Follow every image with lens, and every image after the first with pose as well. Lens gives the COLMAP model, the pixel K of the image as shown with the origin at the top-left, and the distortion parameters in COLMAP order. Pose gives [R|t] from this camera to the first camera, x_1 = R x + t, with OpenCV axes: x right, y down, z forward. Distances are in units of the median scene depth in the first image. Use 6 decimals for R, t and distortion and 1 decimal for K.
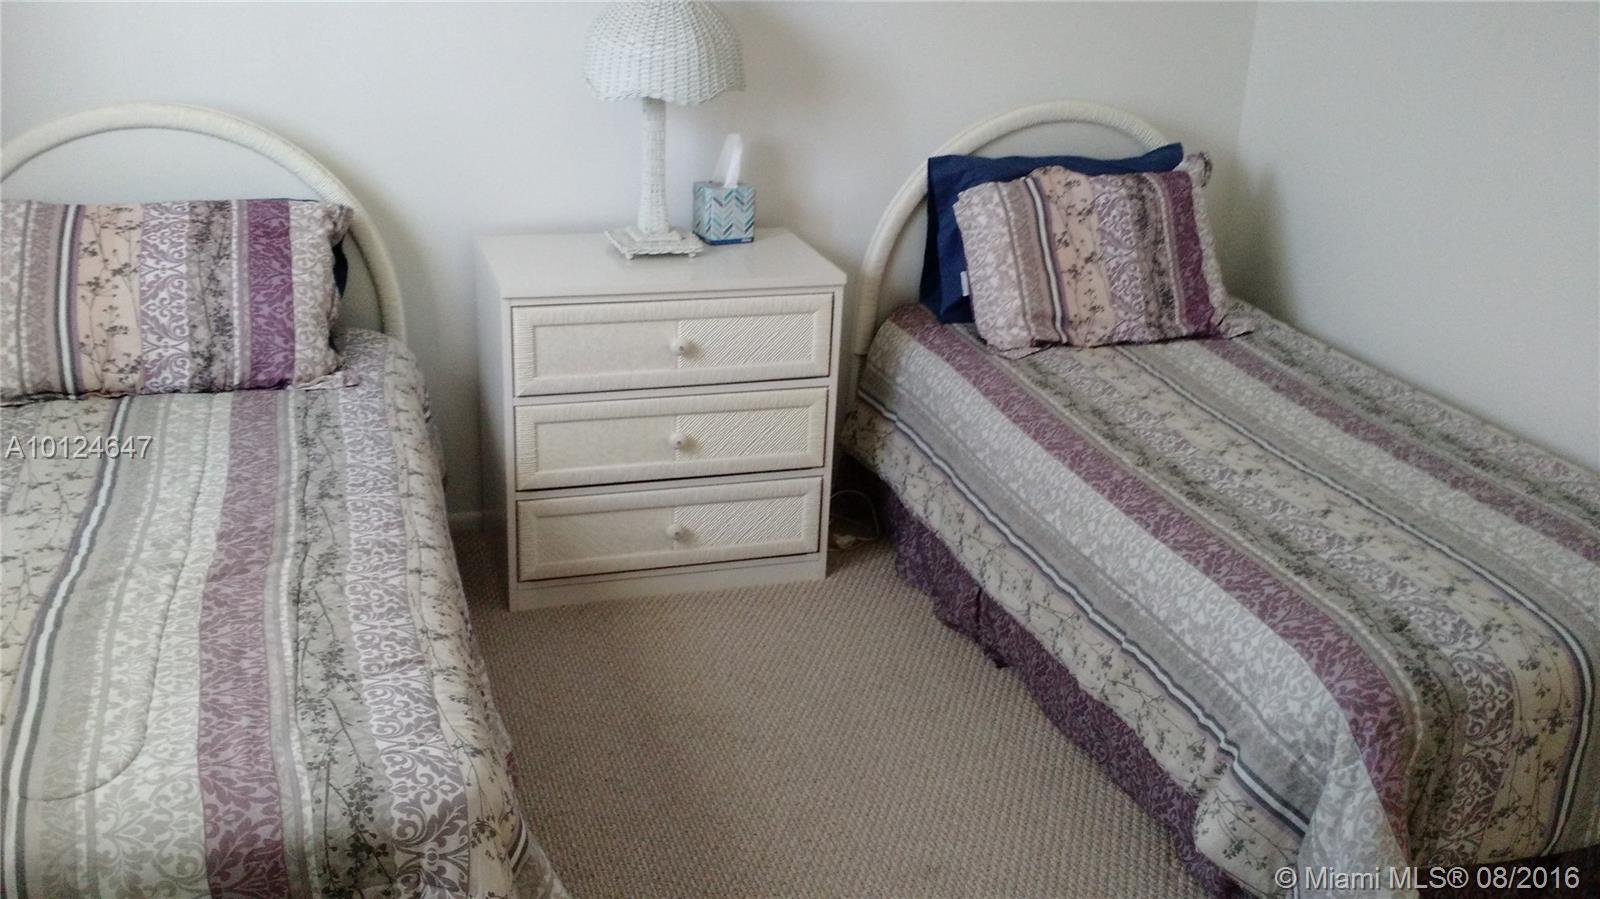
lens RADIAL K [[1450.7, 0, 767.2], [0, 1450.7, 478.9], [0, 0, 1]] dist [0.109220, -0.259925]
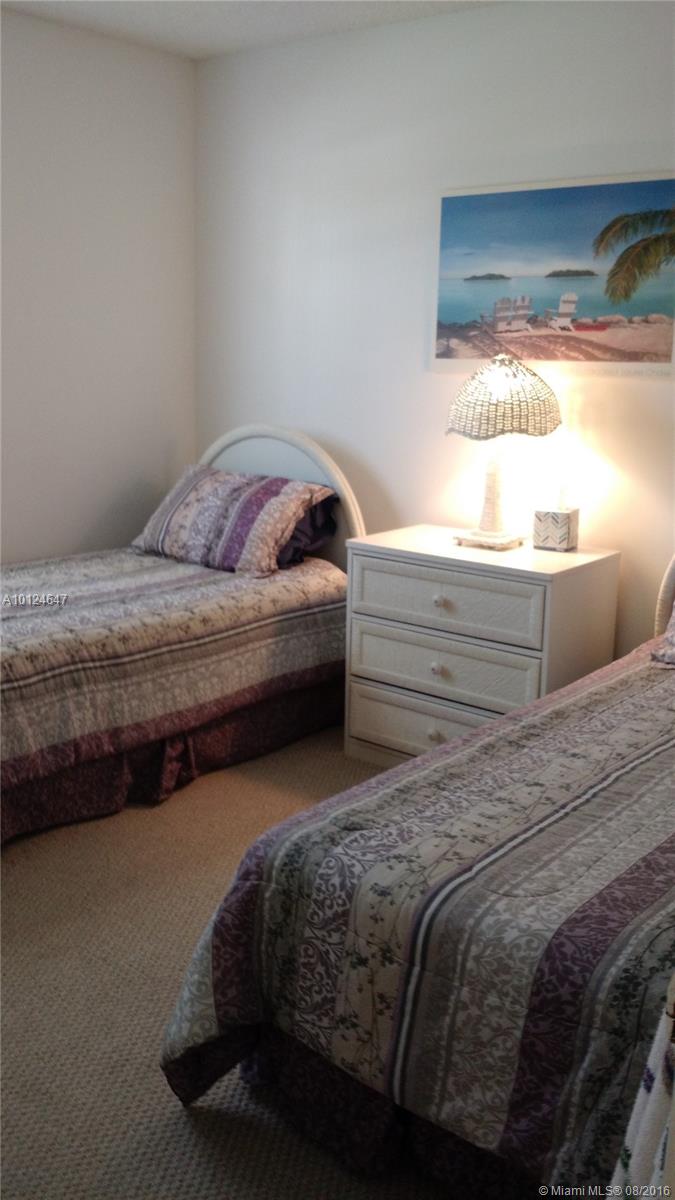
lens RADIAL K [[1088.0, 0, 337.5], [0, 1088.0, 600.0], [0, 0, 1]] dist [0.109220, -0.259925]
pose [[0.561798, 0.164952, -0.810663, 0.983831], [-0.317181, 0.947983, -0.026917, -0.040744], [0.764054, 0.272249, 0.584895, 0.381371]]
